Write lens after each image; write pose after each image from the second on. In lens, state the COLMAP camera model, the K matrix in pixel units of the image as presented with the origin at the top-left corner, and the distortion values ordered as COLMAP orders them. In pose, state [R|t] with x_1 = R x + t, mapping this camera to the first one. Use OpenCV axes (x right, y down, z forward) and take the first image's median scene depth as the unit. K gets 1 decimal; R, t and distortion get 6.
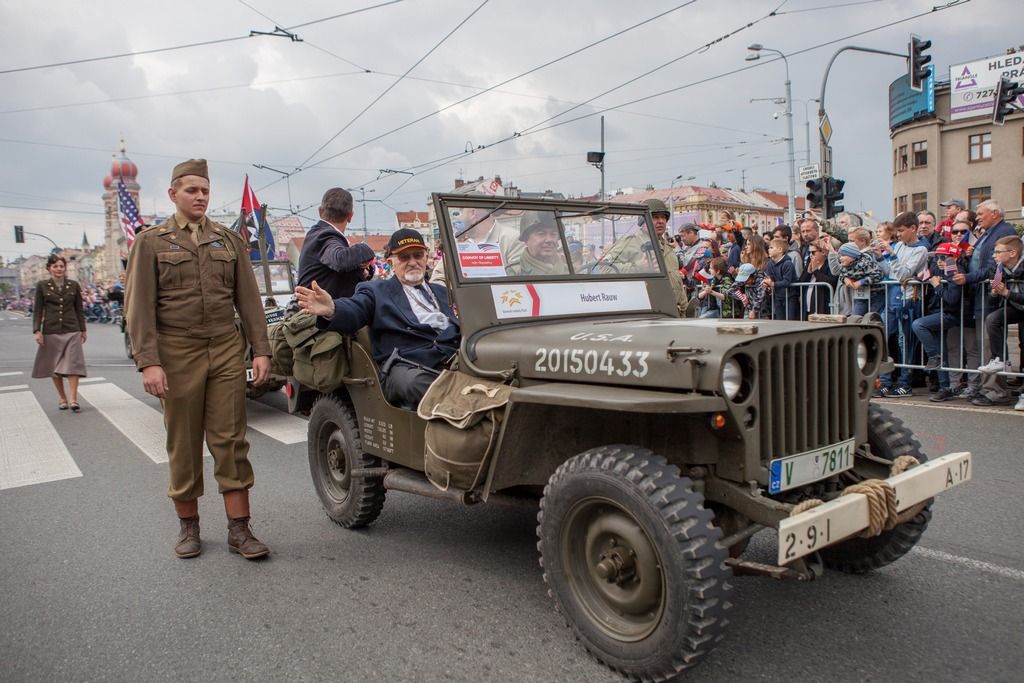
lens RADIAL K [[719.6, 0, 512.0], [0, 719.6, 341.5], [0, 0, 1]] dist [-0.084432, 0.000290]
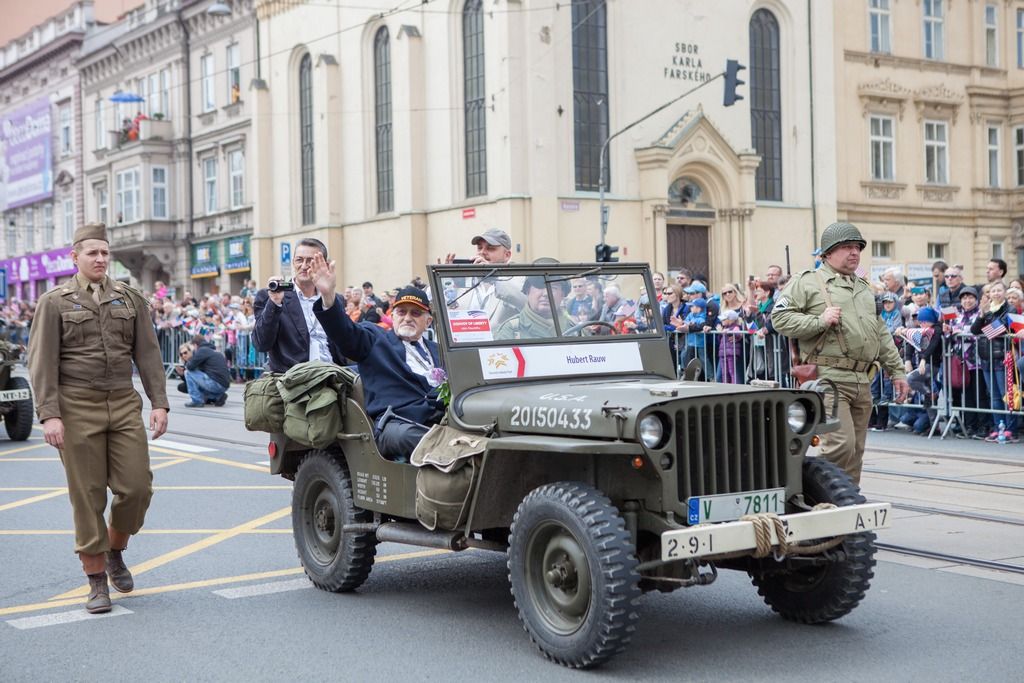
lens RADIAL K [[1424.9, 0, 512.0], [0, 1424.9, 341.5], [0, 0, 1]] dist [-0.027033, -0.023733]
pose [[0.998141, 0.012926, -0.059561, 0.164892], [-0.015577, 0.998899, -0.044251, 0.007074], [0.058923, 0.045096, 0.997243, -1.278132]]
